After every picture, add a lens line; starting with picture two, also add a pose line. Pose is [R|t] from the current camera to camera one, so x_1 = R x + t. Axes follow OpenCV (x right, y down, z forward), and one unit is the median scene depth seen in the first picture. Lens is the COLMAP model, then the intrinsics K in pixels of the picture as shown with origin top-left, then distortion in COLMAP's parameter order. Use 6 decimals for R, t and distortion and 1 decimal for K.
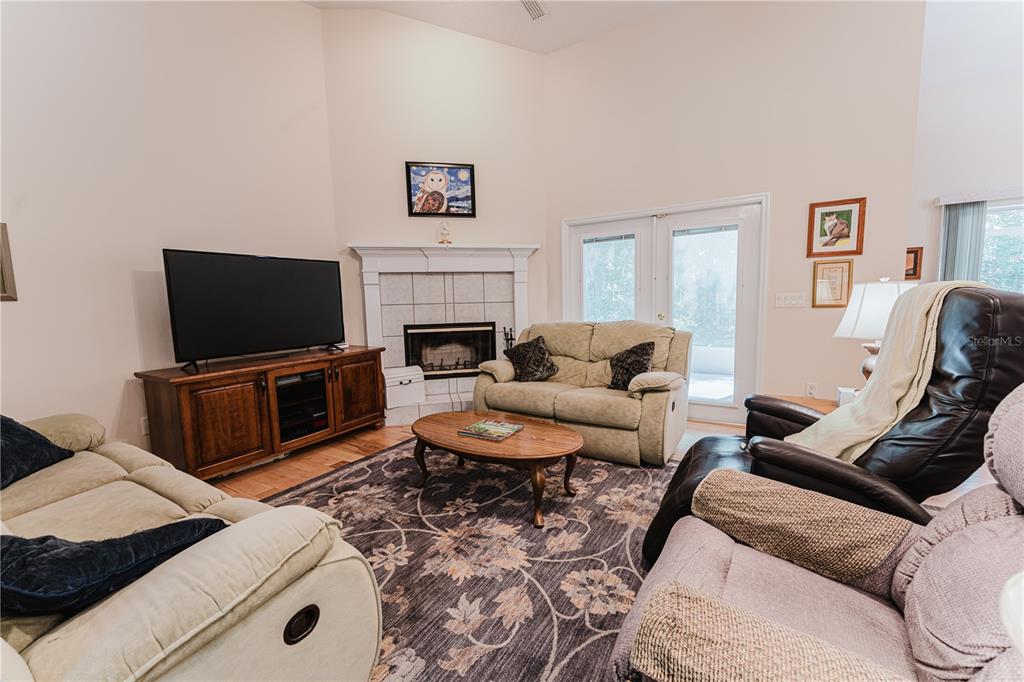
lens RADIAL K [[404.7, 0, 512.0], [0, 404.7, 341.0], [0, 0, 1]] dist [0.001228, -0.000165]
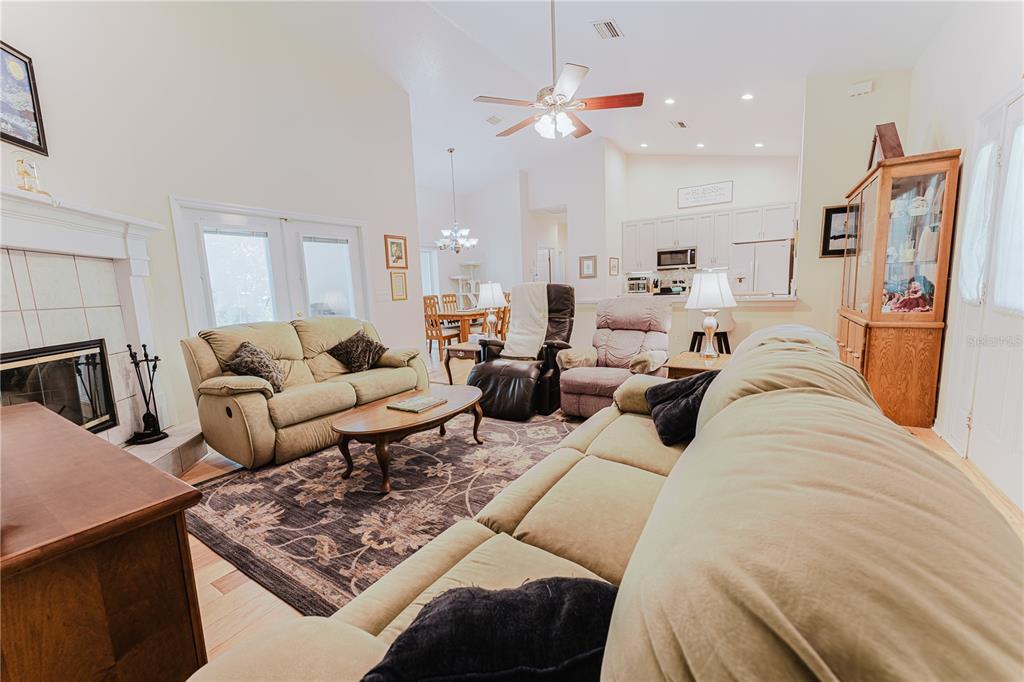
lens RADIAL K [[404.7, 0, 512.0], [0, 404.7, 341.0], [0, 0, 1]] dist [0.001228, -0.000165]
pose [[0.034725, -0.110816, 0.993234, -0.880553], [0.143851, 0.984039, 0.104761, -0.026888], [-0.988990, 0.139240, 0.050111, 0.503158]]
